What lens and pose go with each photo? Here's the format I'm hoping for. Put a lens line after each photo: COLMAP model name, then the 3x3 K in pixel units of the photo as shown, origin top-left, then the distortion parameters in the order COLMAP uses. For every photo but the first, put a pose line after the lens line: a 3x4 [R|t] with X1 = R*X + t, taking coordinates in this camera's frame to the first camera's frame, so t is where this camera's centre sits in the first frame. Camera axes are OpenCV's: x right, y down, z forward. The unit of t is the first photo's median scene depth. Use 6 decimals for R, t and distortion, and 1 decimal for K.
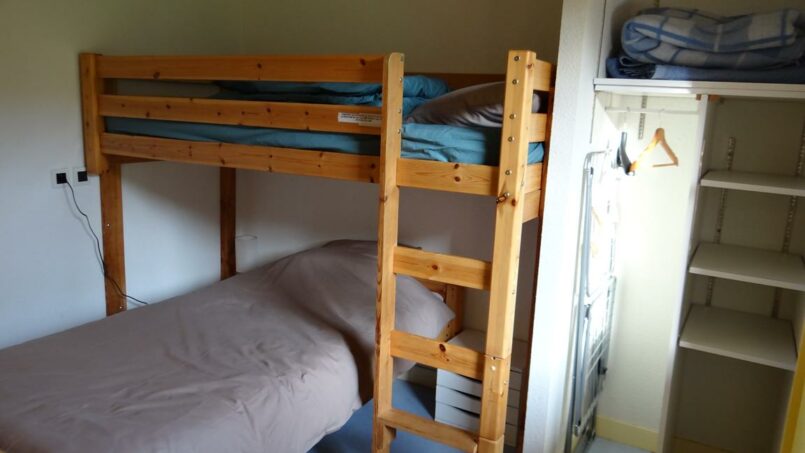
lens RADIAL K [[632.6, 0, 402.5], [0, 632.6, 226.5], [0, 0, 1]] dist [-0.004035, 0.005084]
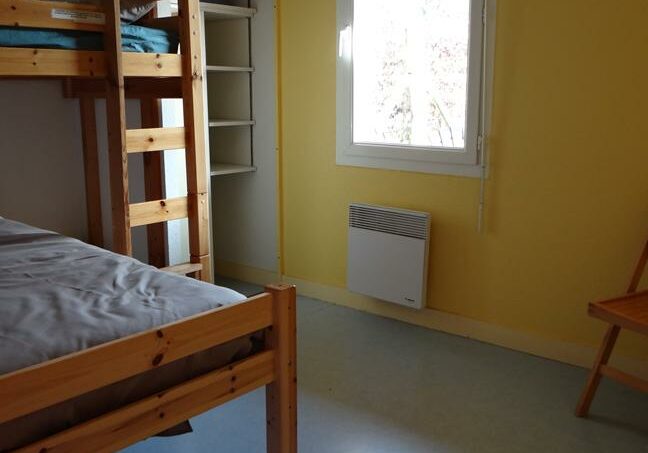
lens RADIAL K [[681.9, 0, 325.2], [0, 681.9, 219.3], [0, 0, 1]] dist [-0.000808, 0.010848]
pose [[0.168433, -0.233210, 0.957728, -1.192946], [0.197680, 0.959862, 0.198964, 0.015013], [-0.965688, 0.155812, 0.207774, 0.407856]]
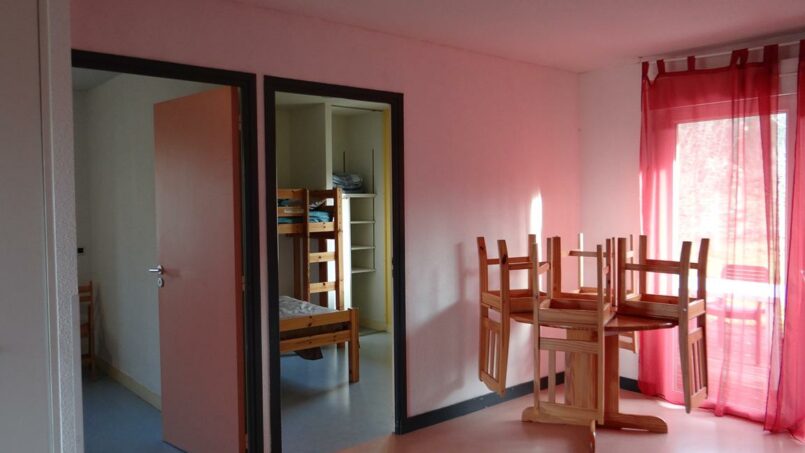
lens RADIAL K [[632.6, 0, 402.5], [0, 632.6, 226.5], [0, 0, 1]] dist [-0.004035, 0.005084]
pose [[0.338762, -0.089758, 0.936581, -2.597490], [0.204954, 0.978574, 0.019650, -0.057404], [-0.918278, 0.185300, 0.349900, -0.443194]]
